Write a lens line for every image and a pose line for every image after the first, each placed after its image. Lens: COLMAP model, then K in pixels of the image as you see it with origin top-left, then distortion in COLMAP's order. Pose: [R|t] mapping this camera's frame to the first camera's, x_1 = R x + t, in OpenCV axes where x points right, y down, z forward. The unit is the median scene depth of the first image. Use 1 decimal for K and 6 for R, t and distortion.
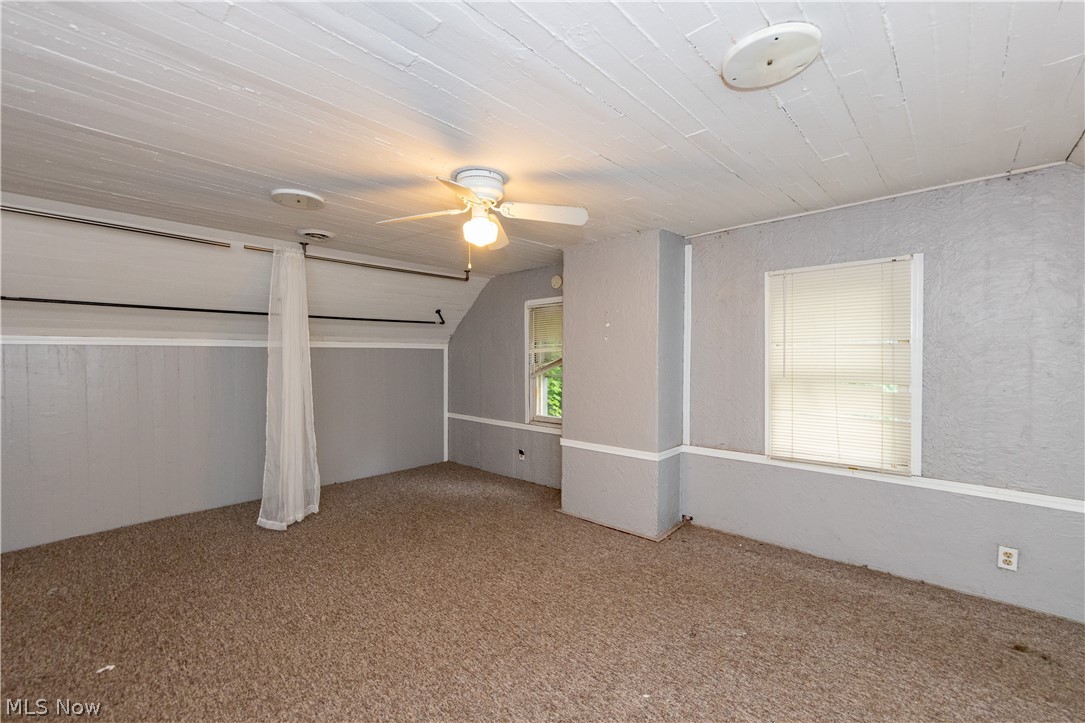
lens RADIAL K [[439.0, 0, 542.5], [0, 439.0, 361.5], [0, 0, 1]] dist [-0.000403, -0.000049]
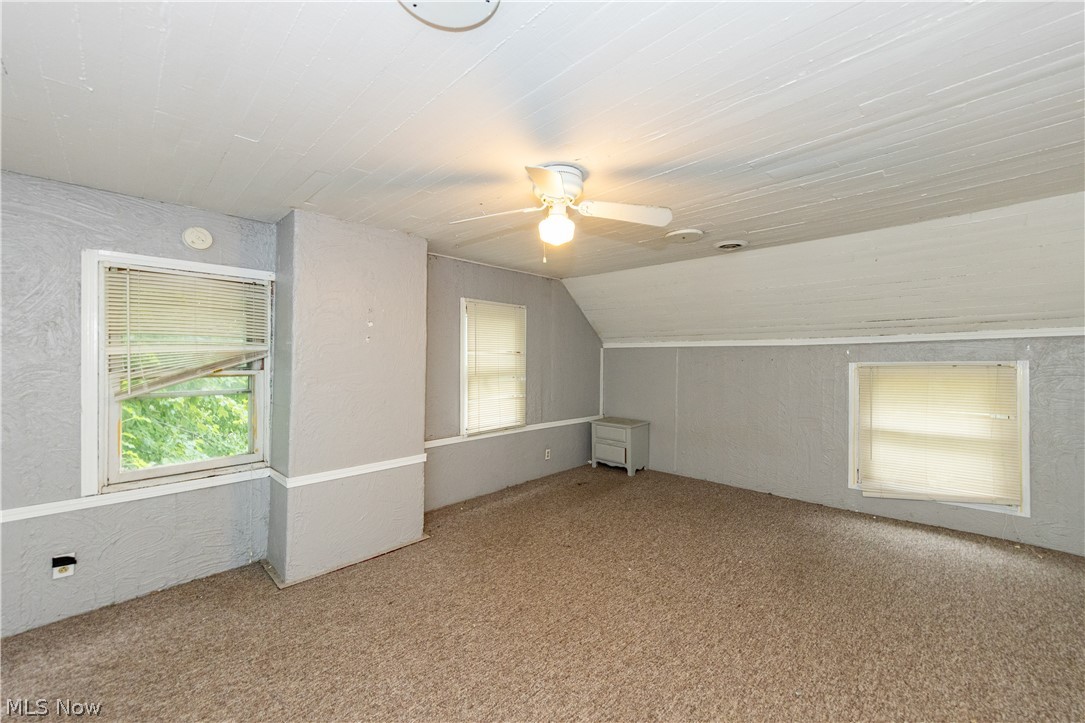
lens RADIAL K [[416.2, 0, 542.5], [0, 416.2, 361.5], [0, 0, 1]] dist [-0.000014, 0.000033]
pose [[0.031938, 0.000673, 0.999490, -0.746376], [0.011273, 0.999936, -0.001033, -0.006079], [-0.999426, 0.011300, 0.031929, 0.715793]]
